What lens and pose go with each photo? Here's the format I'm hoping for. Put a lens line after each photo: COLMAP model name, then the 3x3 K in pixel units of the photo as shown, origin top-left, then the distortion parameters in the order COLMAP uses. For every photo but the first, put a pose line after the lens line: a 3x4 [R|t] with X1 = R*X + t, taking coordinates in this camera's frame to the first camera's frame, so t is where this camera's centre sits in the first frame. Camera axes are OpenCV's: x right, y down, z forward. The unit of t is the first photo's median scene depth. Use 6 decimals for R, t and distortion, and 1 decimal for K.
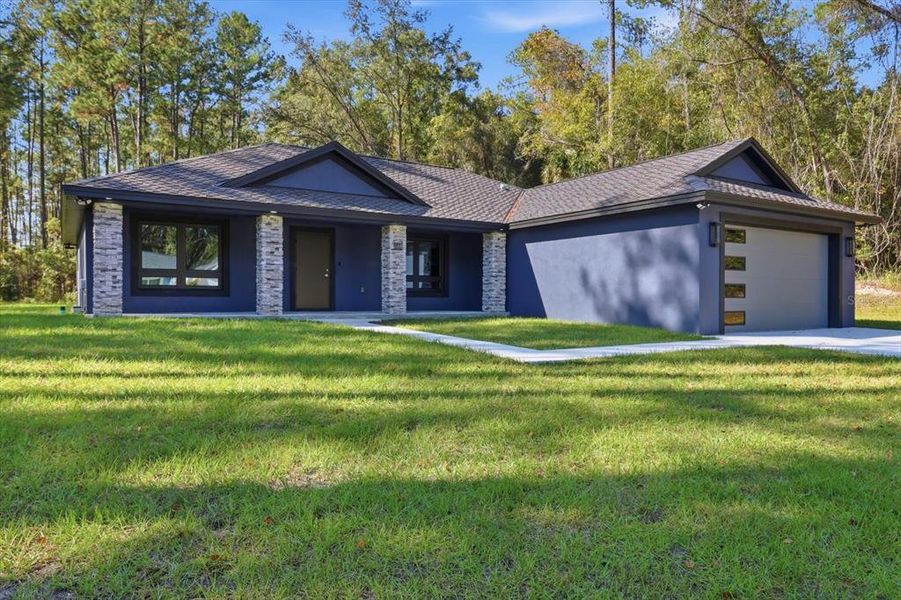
lens RADIAL K [[607.5, 0, 453.2], [0, 607.5, 290.9], [0, 0, 1]] dist [-0.002158, -0.005484]
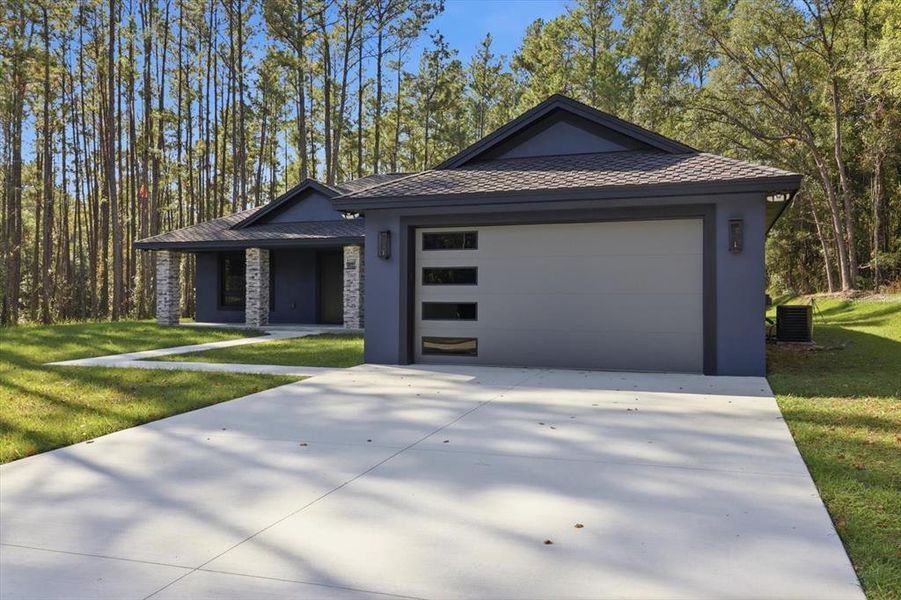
lens RADIAL K [[702.9, 0, 454.5], [0, 702.9, 297.0], [0, 0, 1]] dist [-0.005130, -0.001284]
pose [[0.612597, -0.005899, -0.790373, 1.004792], [0.005904, 0.999978, -0.002887, -0.013421], [0.790373, -0.002898, 0.612619, 0.383918]]
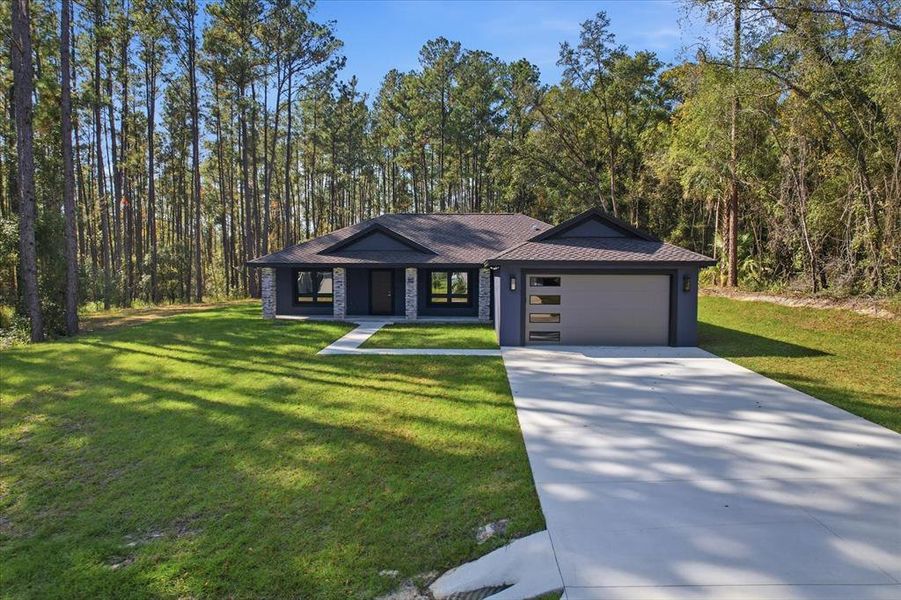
lens RADIAL K [[558.1, 0, 450.5], [0, 558.1, 300.0], [0, 0, 1]] dist [-0.060904, -0.000589]
pose [[0.825023, 0.027313, -0.564438, 0.893587], [0.004346, 0.998495, 0.054668, -0.104561], [0.565082, -0.047555, 0.823663, -0.237625]]
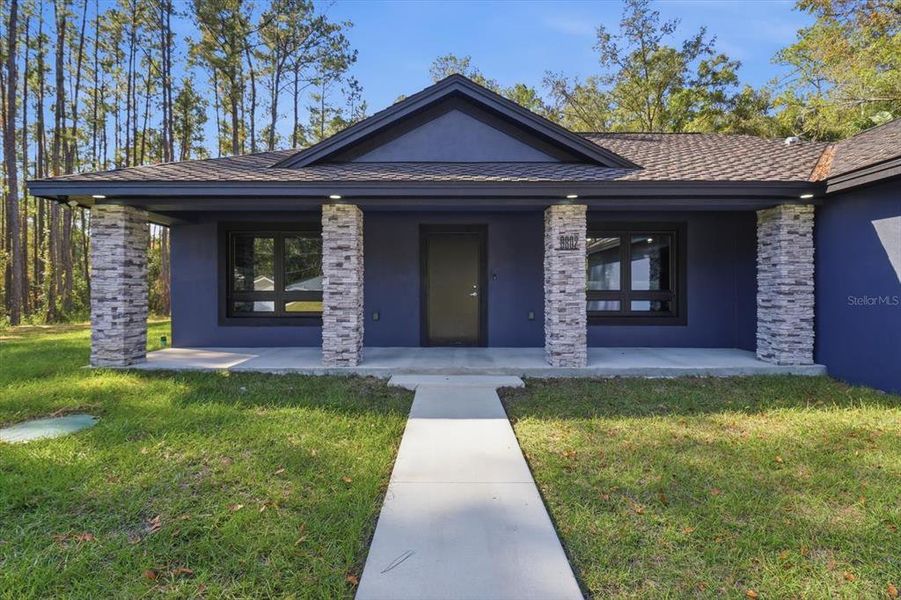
lens RADIAL K [[420.0, 0, 450.4], [0, 420.0, 289.7], [0, 0, 1]] dist [-0.012100, -0.001207]
pose [[0.844615, -0.008239, -0.535310, 0.020009], [0.009527, 0.999955, -0.000358, -0.032437], [0.535289, -0.004797, 0.844655, 0.626192]]
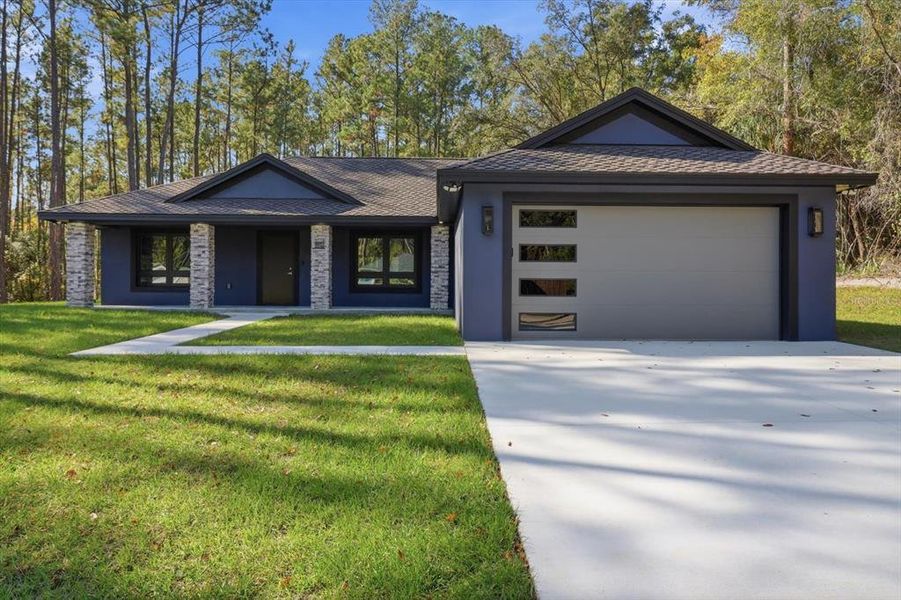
lens RADIAL K [[607.5, 0, 453.2], [0, 607.5, 290.9], [0, 0, 1]] dist [-0.002158, -0.005484]
pose [[0.860381, 0.002204, -0.509646, 0.645713], [0.002524, 0.999960, 0.008584, -0.002554], [0.509644, -0.008672, 0.860341, 0.212276]]
